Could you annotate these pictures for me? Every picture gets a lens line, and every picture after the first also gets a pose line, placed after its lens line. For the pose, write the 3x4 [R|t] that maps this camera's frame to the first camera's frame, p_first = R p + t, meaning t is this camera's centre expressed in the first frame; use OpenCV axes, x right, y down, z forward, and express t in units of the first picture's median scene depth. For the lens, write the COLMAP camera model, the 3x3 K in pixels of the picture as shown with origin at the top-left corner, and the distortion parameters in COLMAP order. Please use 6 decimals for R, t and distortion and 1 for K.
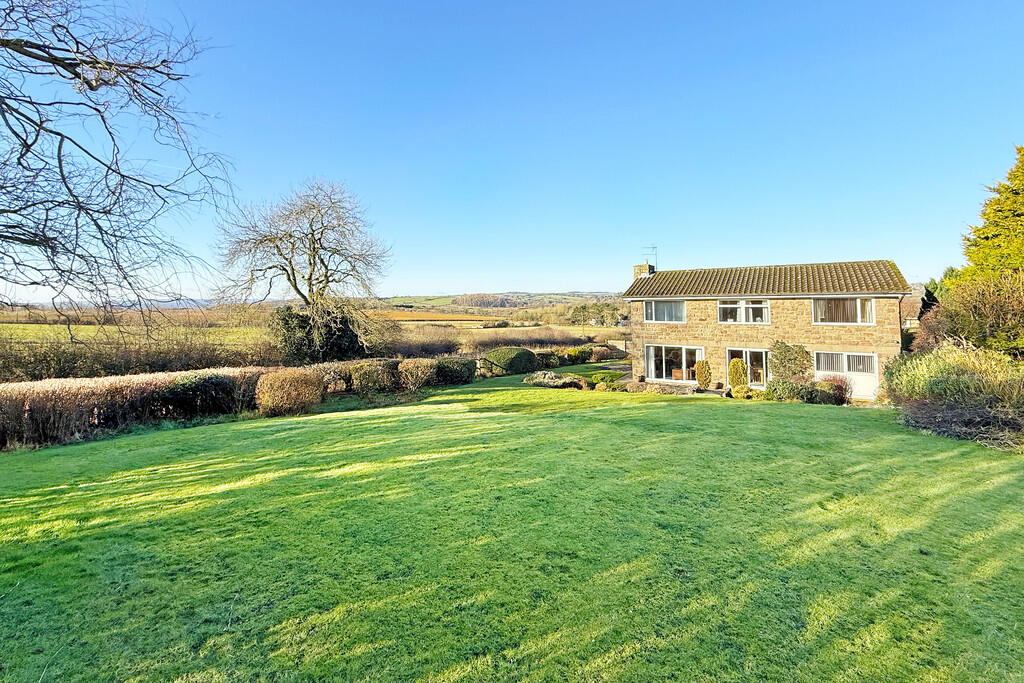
lens RADIAL K [[421.0, 0, 512.0], [0, 421.0, 341.5], [0, 0, 1]] dist [0.002474, 0.000569]
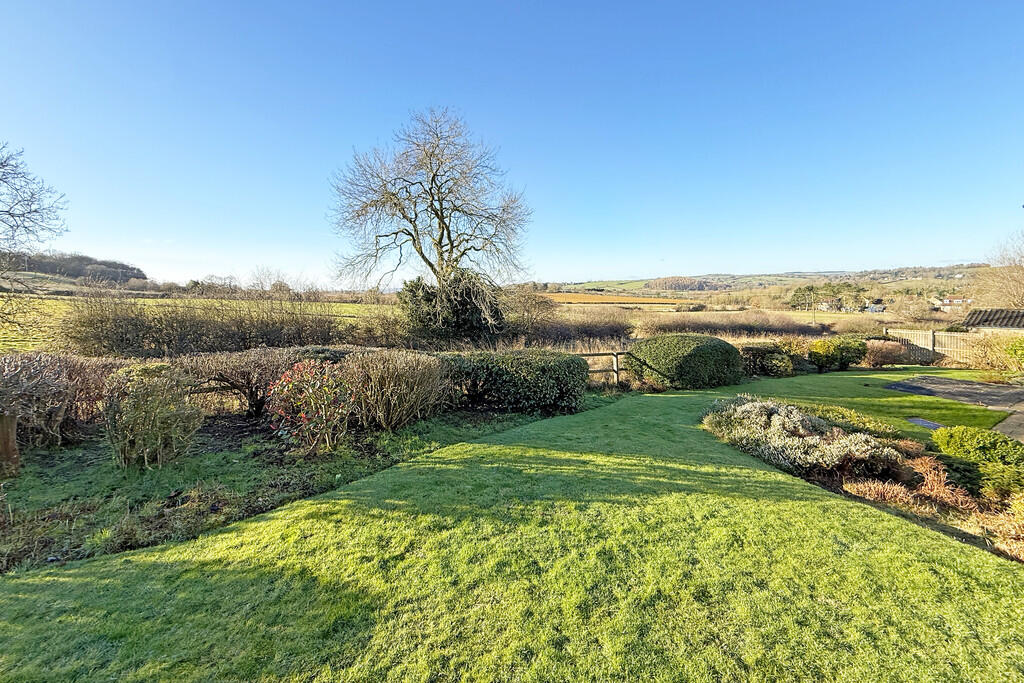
lens RADIAL K [[398.0, 0, 507.8], [0, 398.0, 298.5], [0, 0, 1]] dist [0.000075, -0.000058]
pose [[0.889529, 0.003407, -0.456865, 0.012761], [-0.032695, 0.997883, -0.056216, 0.002301], [0.455707, 0.064943, 0.887758, 0.215607]]
